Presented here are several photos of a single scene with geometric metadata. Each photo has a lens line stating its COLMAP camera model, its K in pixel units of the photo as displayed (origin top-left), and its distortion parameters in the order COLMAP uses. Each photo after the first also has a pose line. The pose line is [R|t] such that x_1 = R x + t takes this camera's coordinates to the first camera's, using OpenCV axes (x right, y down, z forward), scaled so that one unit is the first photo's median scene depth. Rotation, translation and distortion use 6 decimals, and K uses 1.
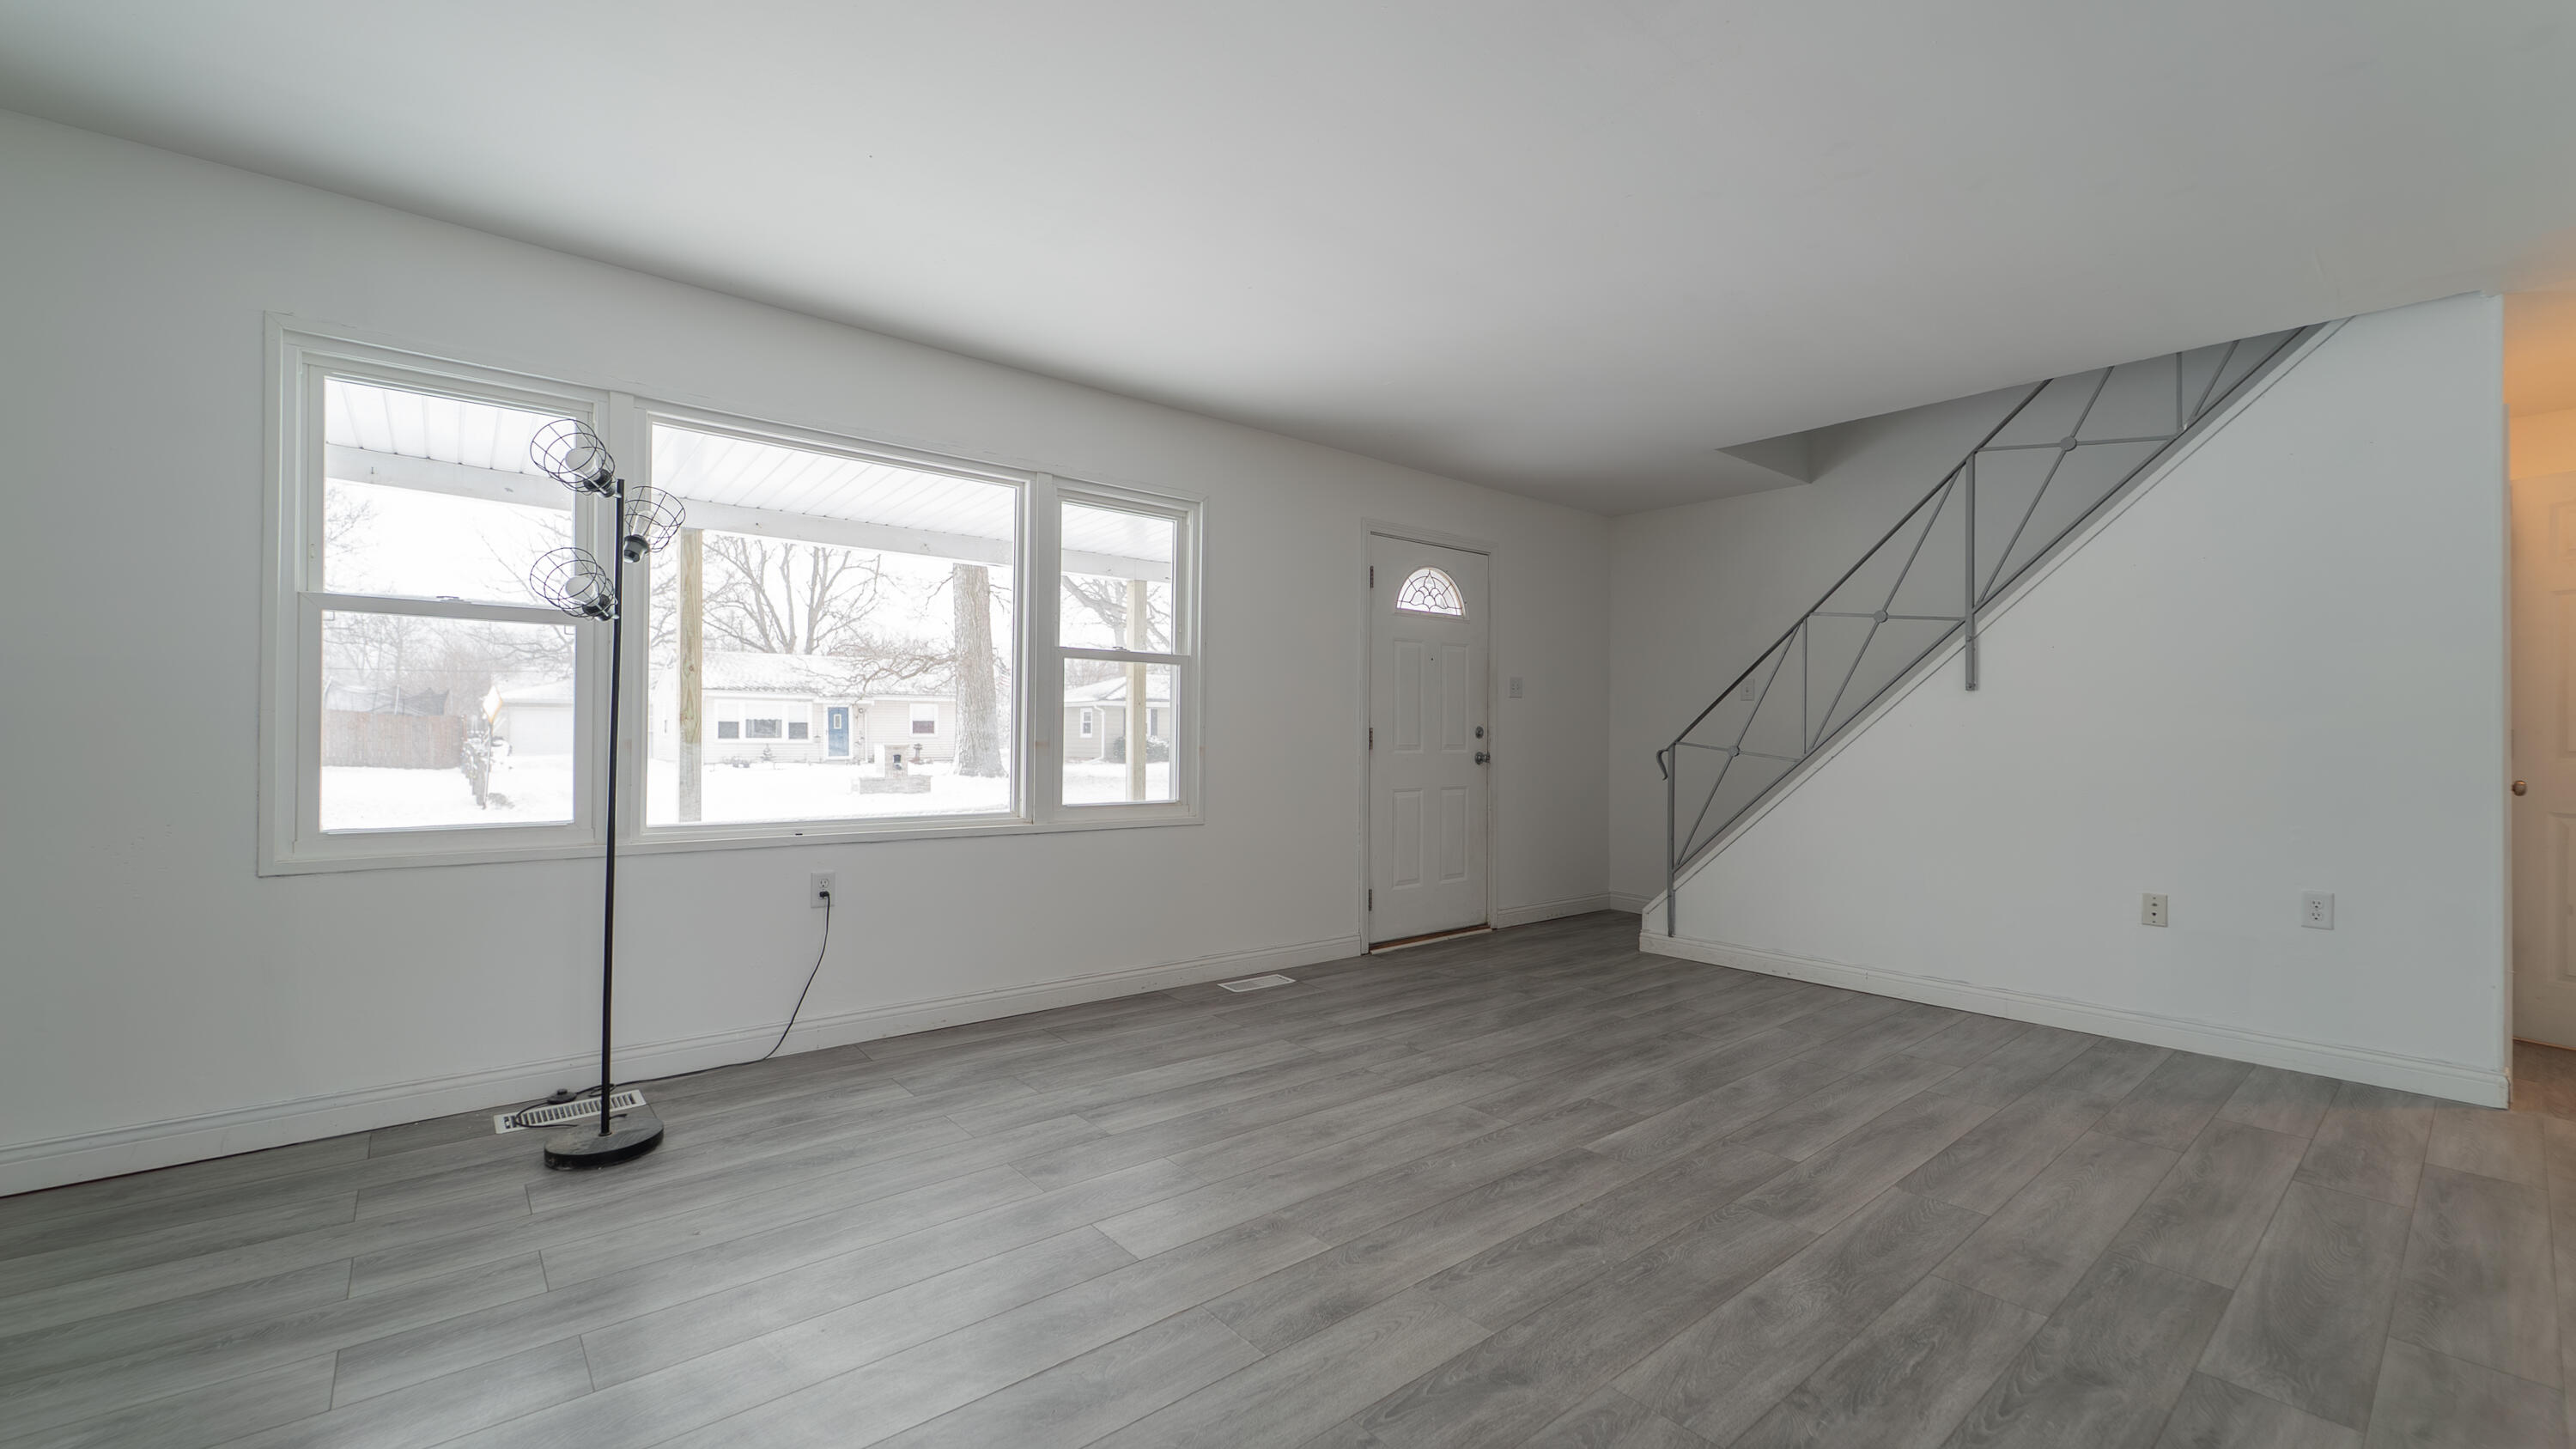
lens RADIAL K [[1026.0, 0, 1290.8], [0, 1026.0, 728.3], [0, 0, 1]] dist [-0.002287, -0.000357]
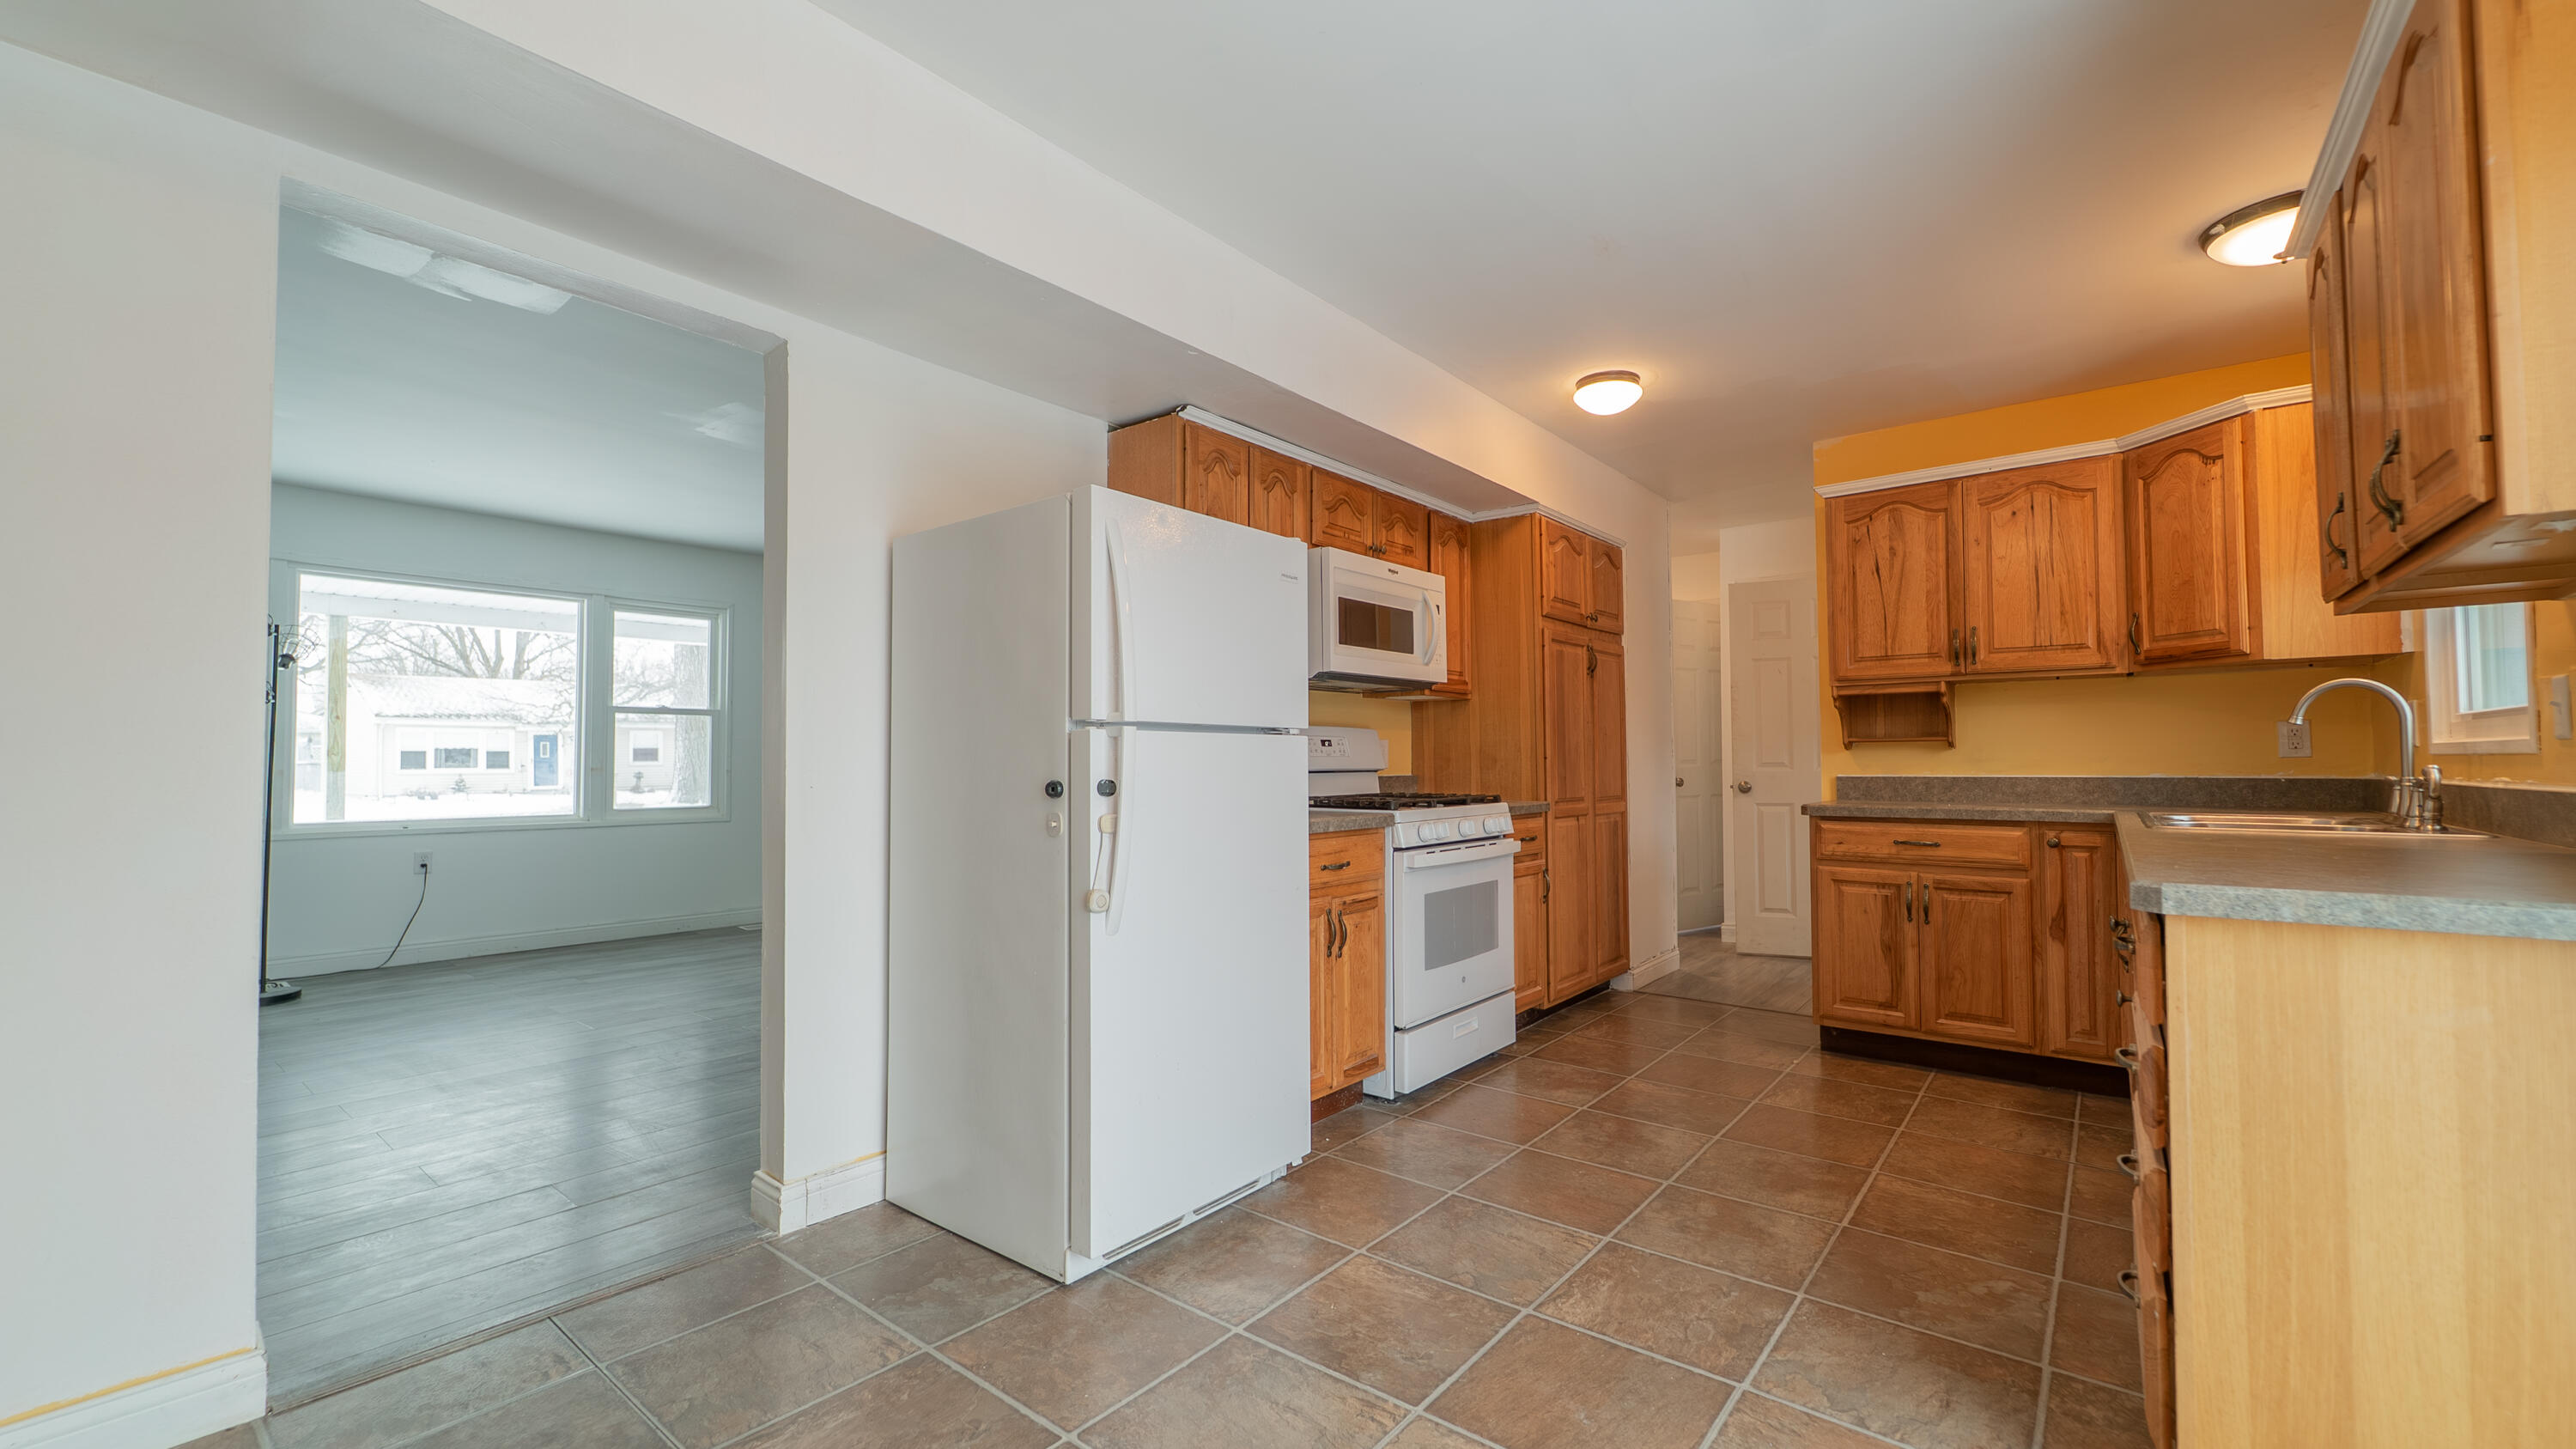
lens RADIAL K [[1026.0, 0, 1295.4], [0, 1026.0, 724.3], [0, 0, 1]] dist [-0.002287, -0.000357]
pose [[0.979679, -0.005610, 0.200495, 0.538772], [0.010537, 0.999668, -0.023516, -0.005125], [-0.200297, 0.025150, 0.979412, -0.813929]]
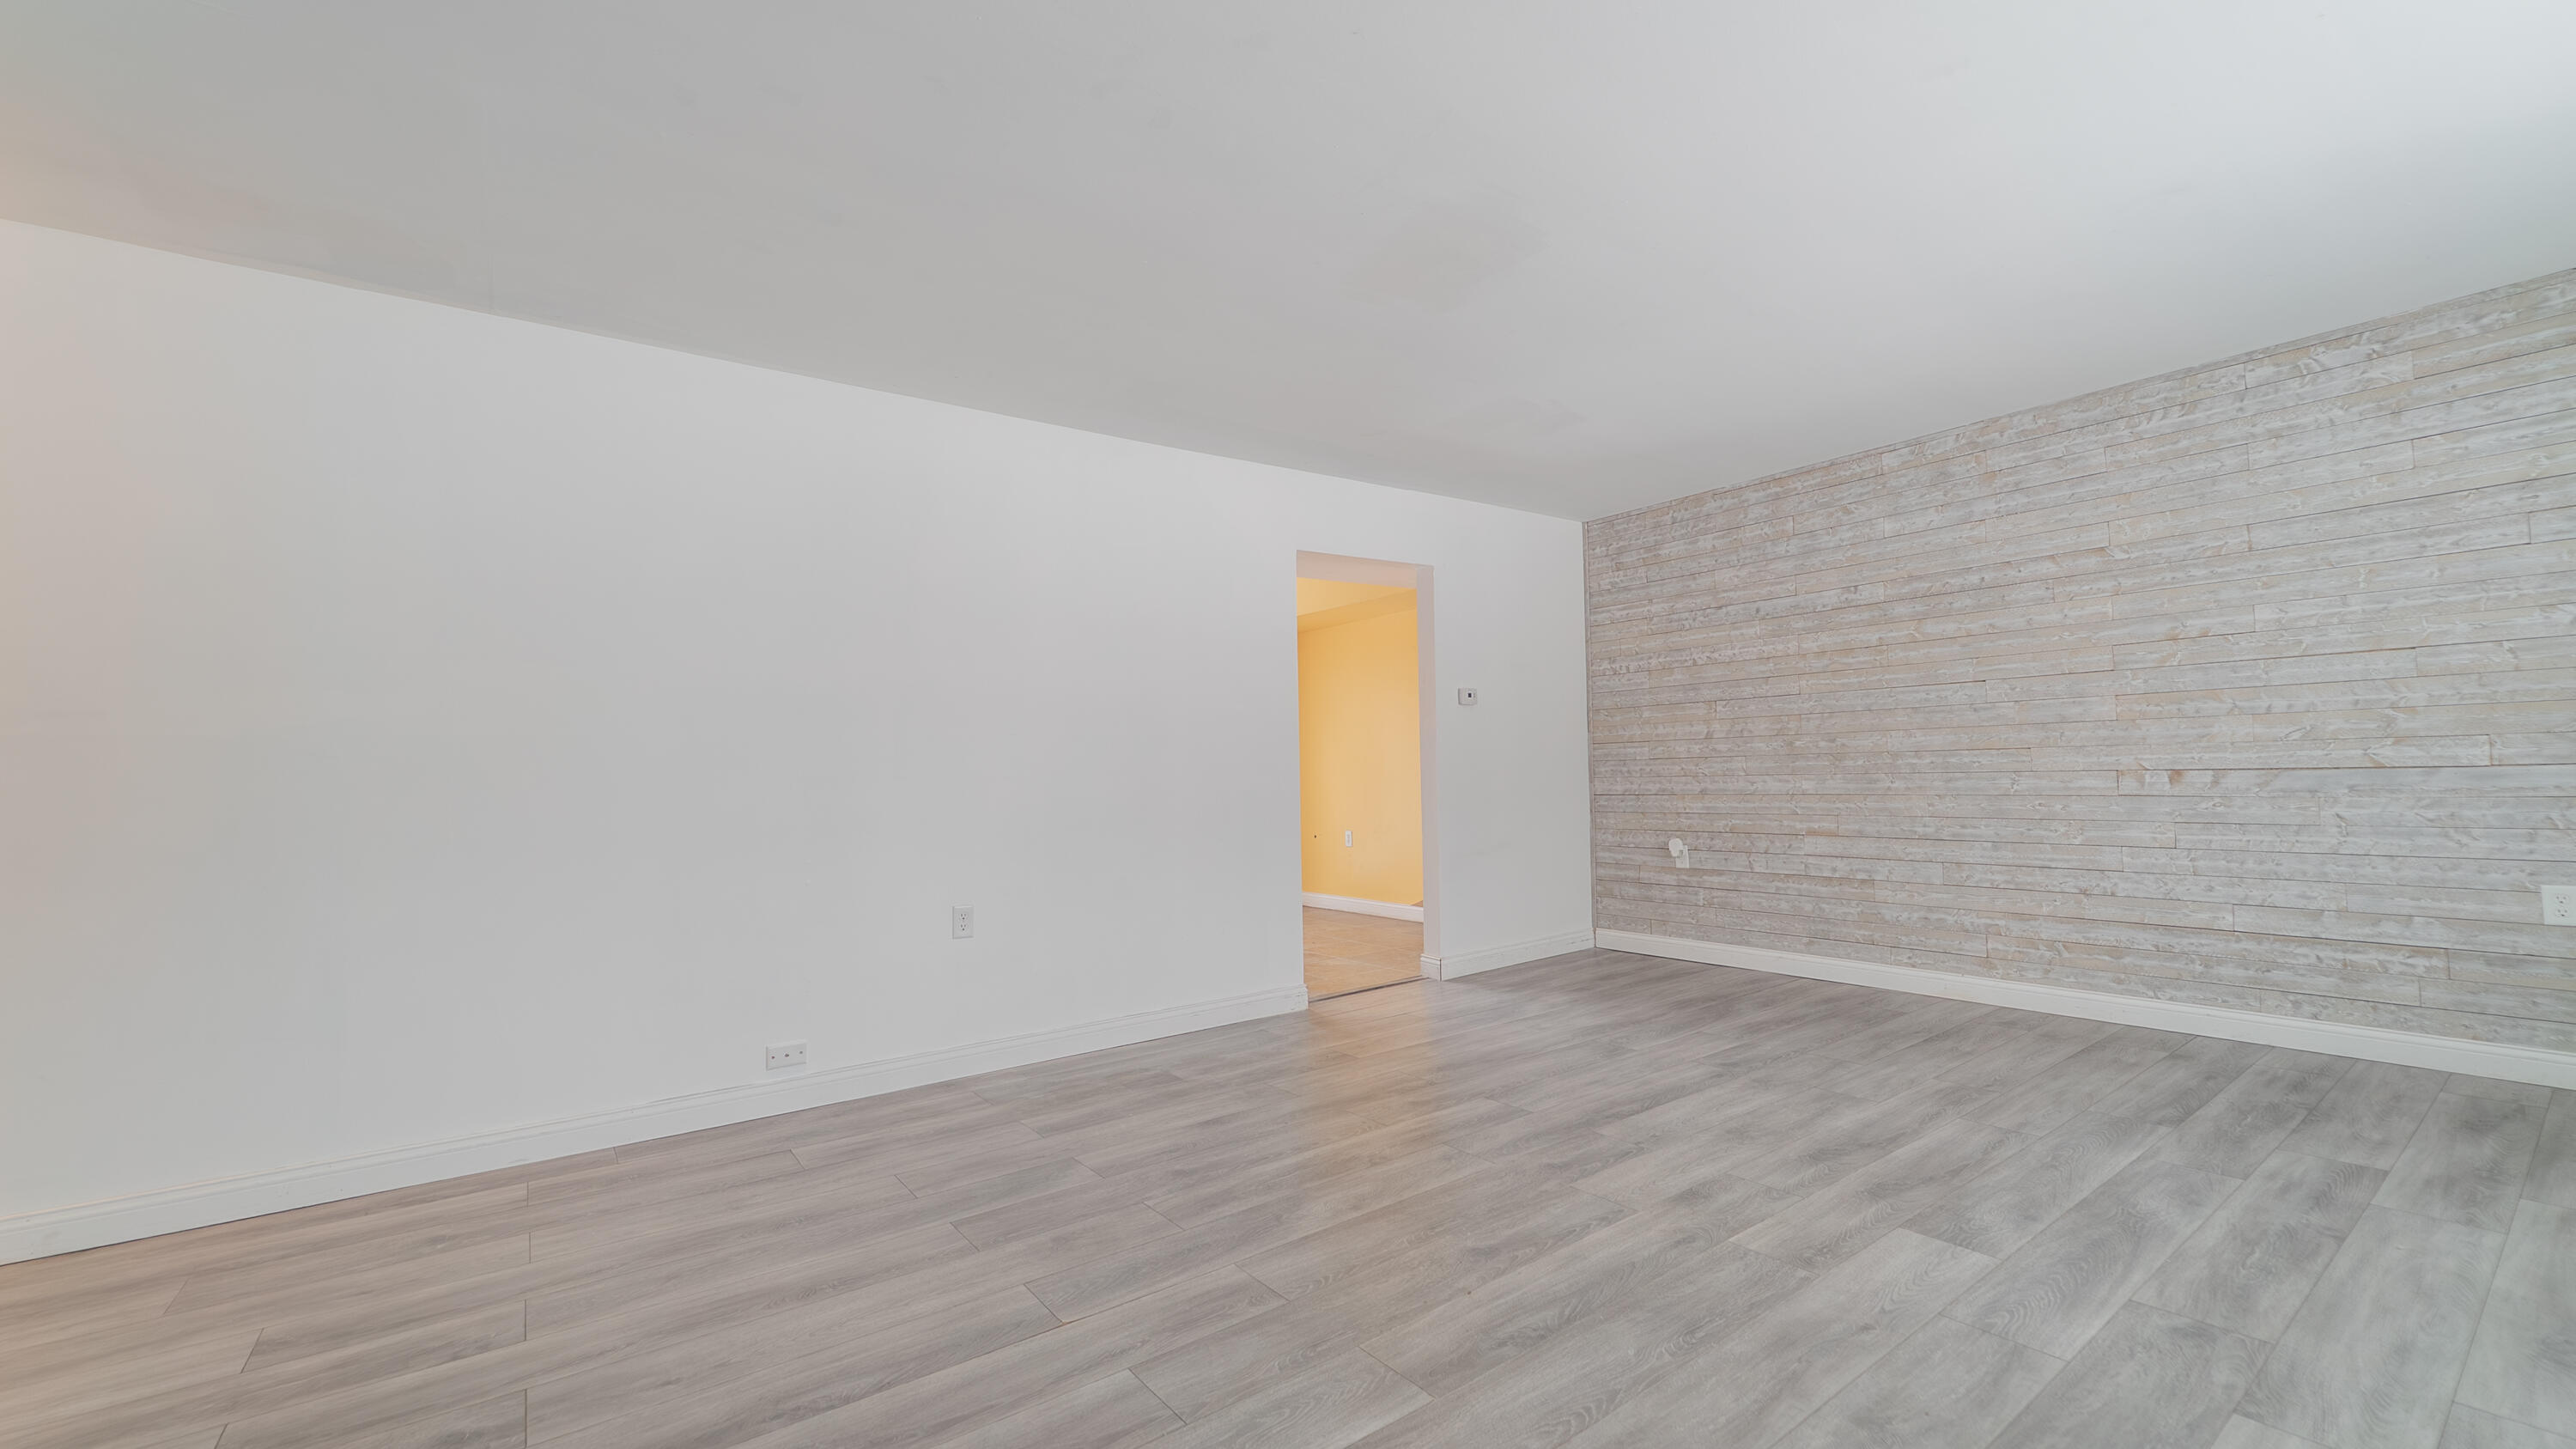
lens RADIAL K [[1026.0, 0, 1293.8], [0, 1026.0, 726.2], [0, 0, 1]] dist [-0.002287, -0.000357]
pose [[-0.998161, 0.019162, 0.057519, 0.246165], [0.015887, 0.998255, -0.056866, 0.022421], [-0.058508, -0.055848, -0.996724, 1.255071]]
